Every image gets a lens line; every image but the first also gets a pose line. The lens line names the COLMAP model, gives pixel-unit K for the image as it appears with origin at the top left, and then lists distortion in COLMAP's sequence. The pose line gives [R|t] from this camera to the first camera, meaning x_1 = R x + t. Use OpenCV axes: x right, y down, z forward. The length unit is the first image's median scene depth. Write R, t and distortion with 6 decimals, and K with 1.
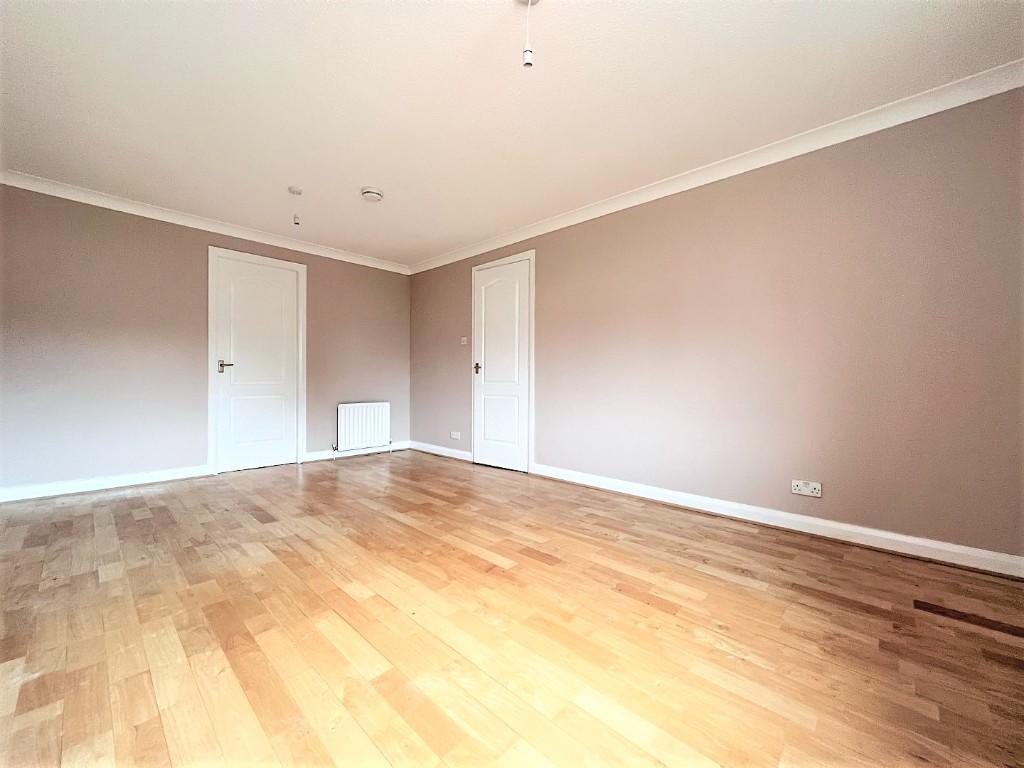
lens RADIAL K [[412.2, 0, 512.2], [0, 412.2, 383.2], [0, 0, 1]] dist [-0.000412, 0.000012]
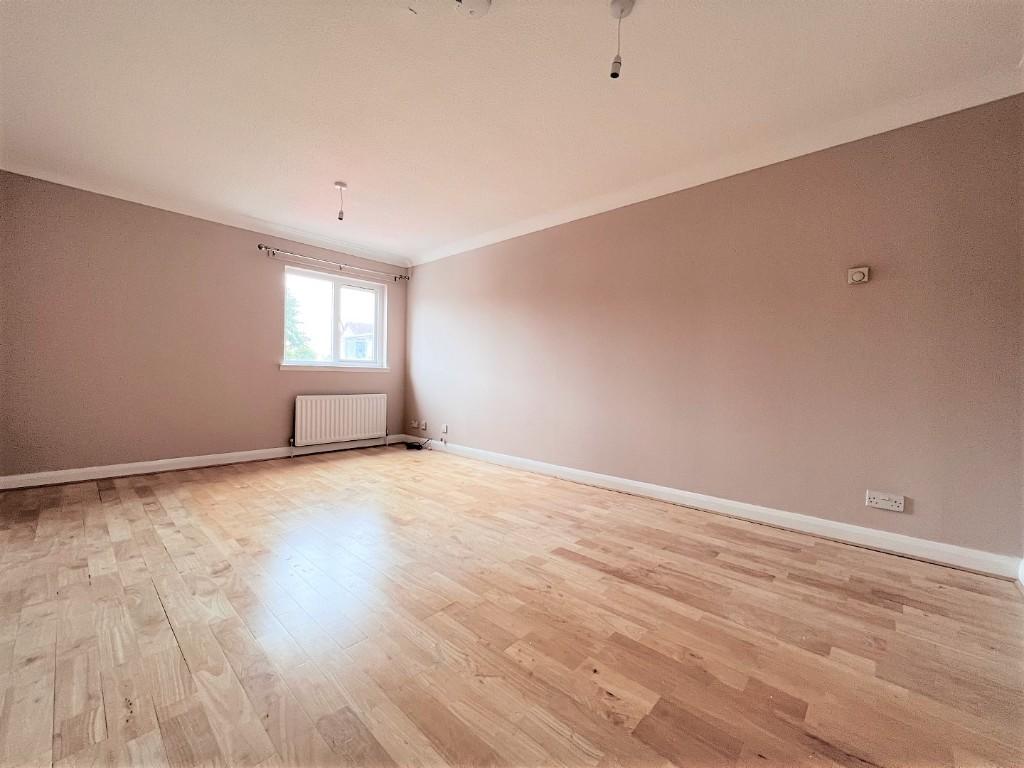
lens RADIAL K [[412.2, 0, 511.3], [0, 412.2, 385.4], [0, 0, 1]] dist [-0.000412, 0.000012]
pose [[-0.999398, -0.027081, -0.021693, -0.523592], [-0.027638, 0.999284, 0.025822, -0.013580], [0.020978, 0.026406, -0.999431, 2.036324]]
